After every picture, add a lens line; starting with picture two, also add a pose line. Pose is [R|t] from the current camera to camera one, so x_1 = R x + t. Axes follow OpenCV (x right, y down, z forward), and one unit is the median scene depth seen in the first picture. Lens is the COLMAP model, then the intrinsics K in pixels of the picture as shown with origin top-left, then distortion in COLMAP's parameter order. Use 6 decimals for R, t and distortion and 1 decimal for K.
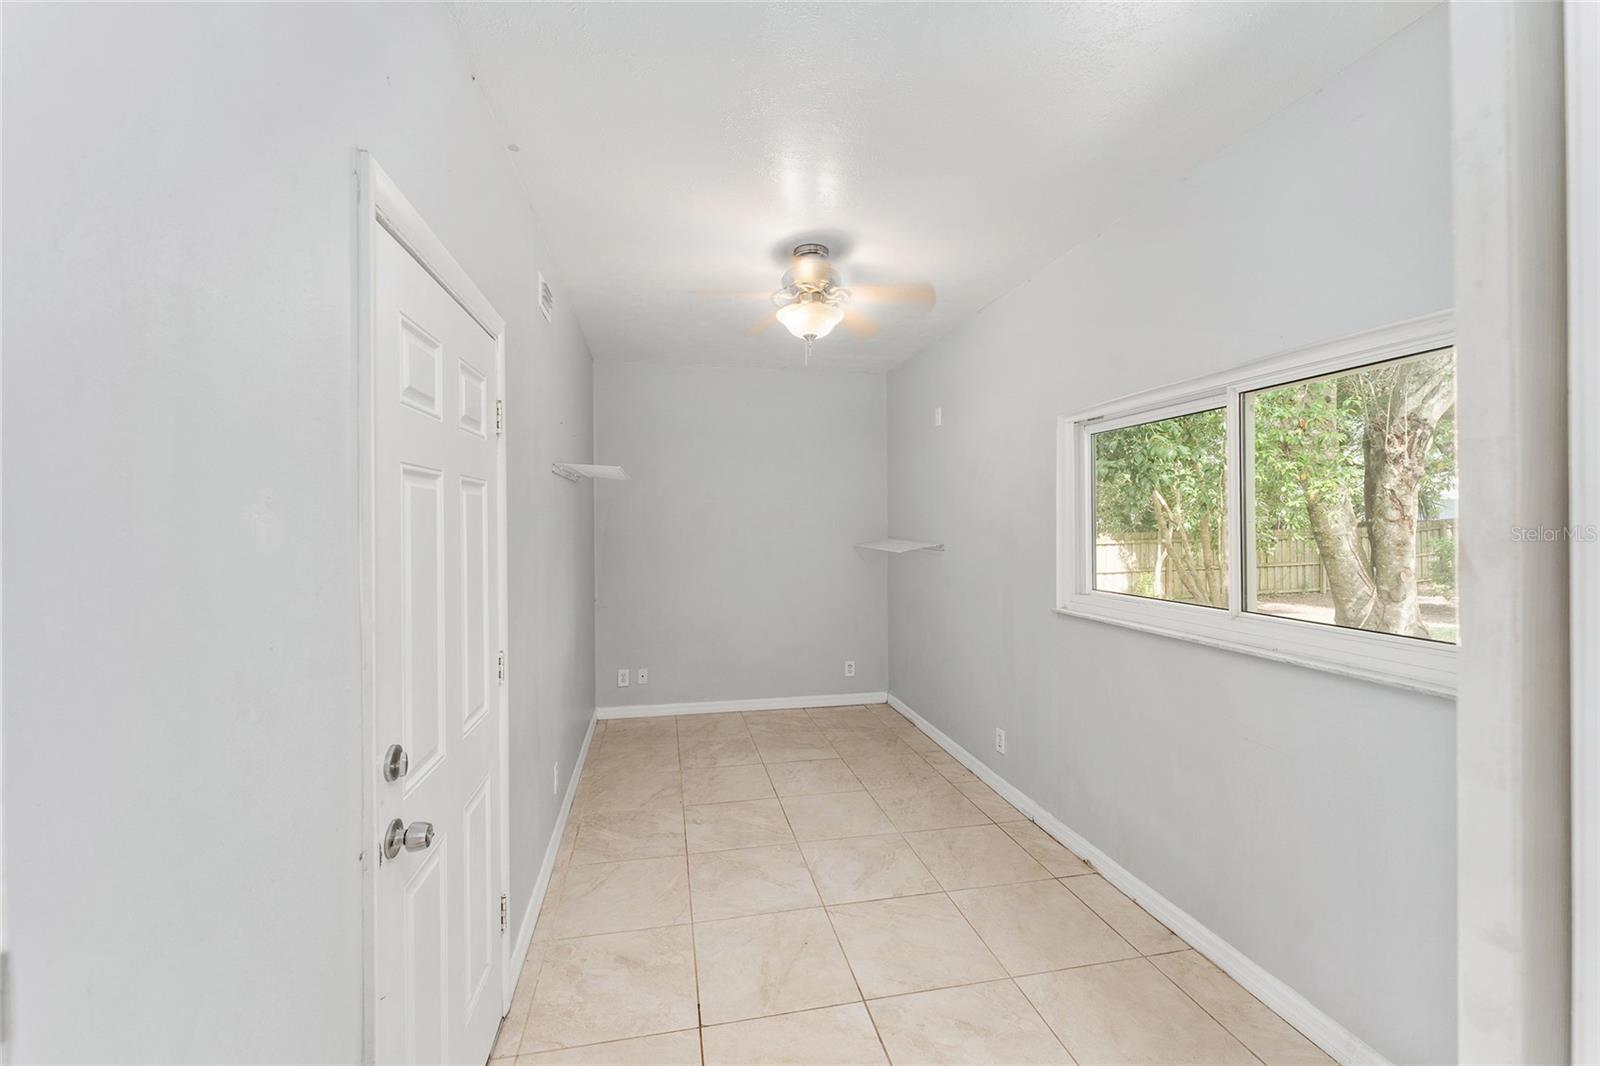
lens RADIAL K [[648.8, 0, 798.8], [0, 648.8, 510.8], [0, 0, 1]] dist [0.000422, -0.000474]
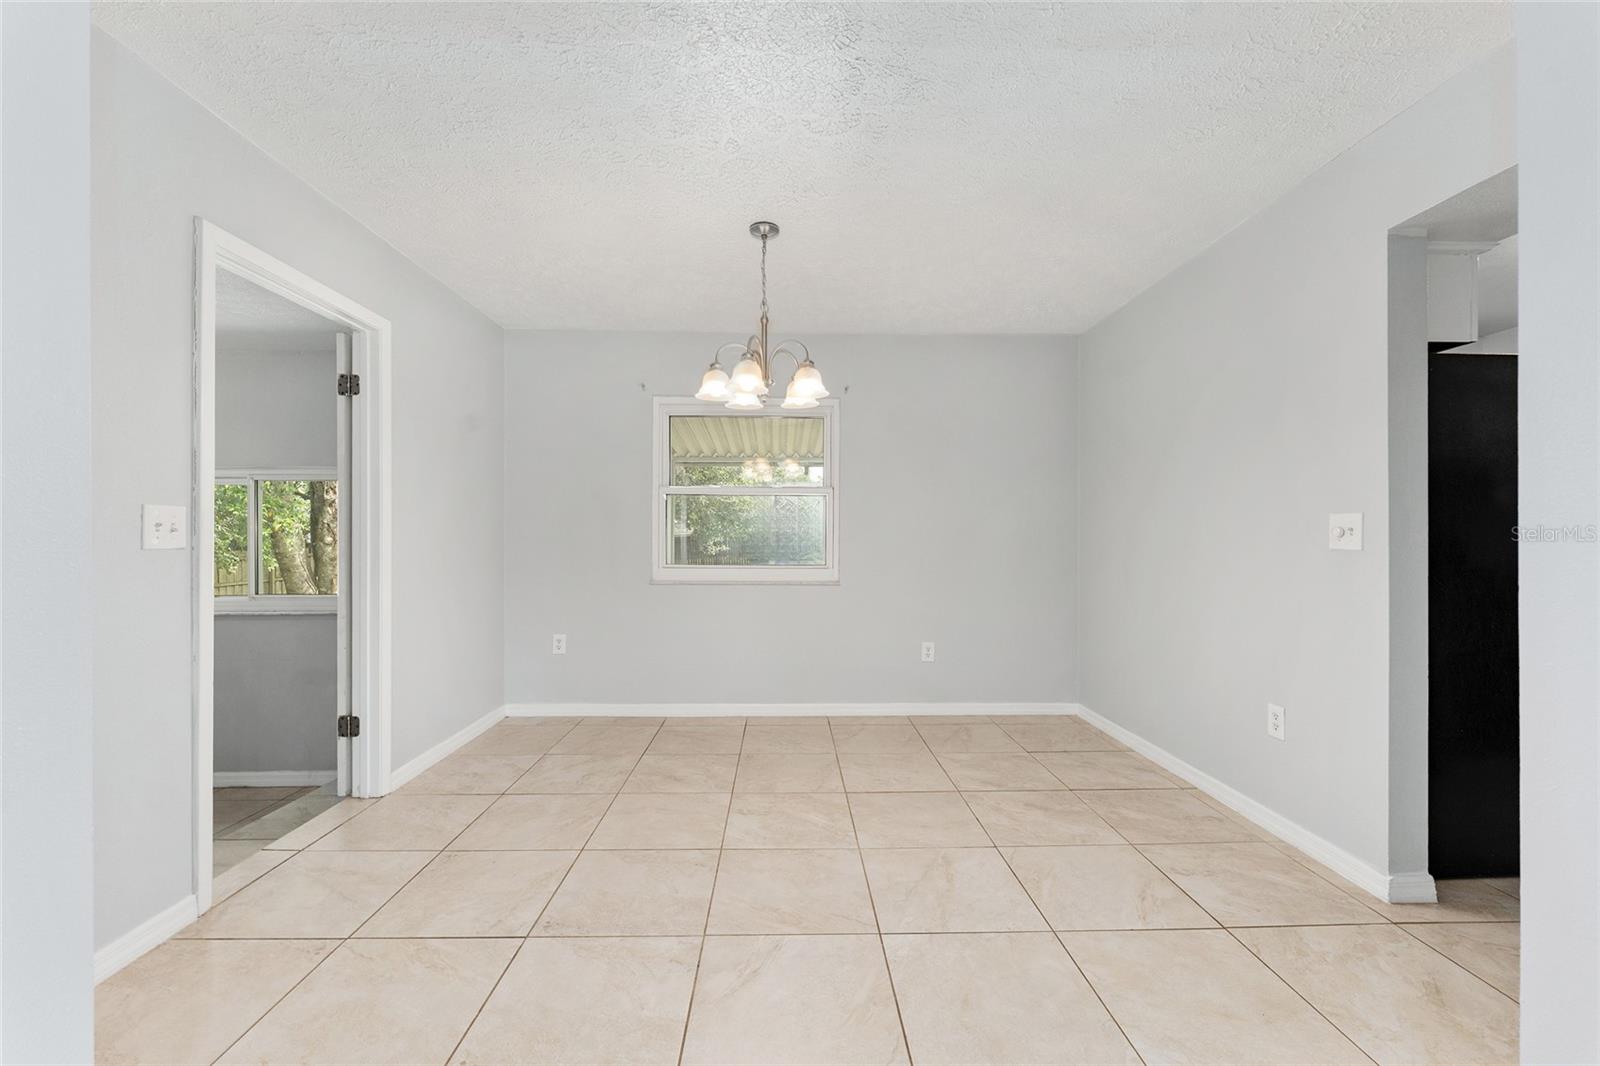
lens RADIAL K [[626.4, 0, 795.2], [0, 626.4, 537.3], [0, 0, 1]] dist [0.000240, -0.000032]
pose [[0.192163, -0.002214, 0.981361, -0.313788], [-0.008669, 0.999955, 0.003953, -0.016014], [-0.981325, -0.009267, 0.192135, -0.354330]]
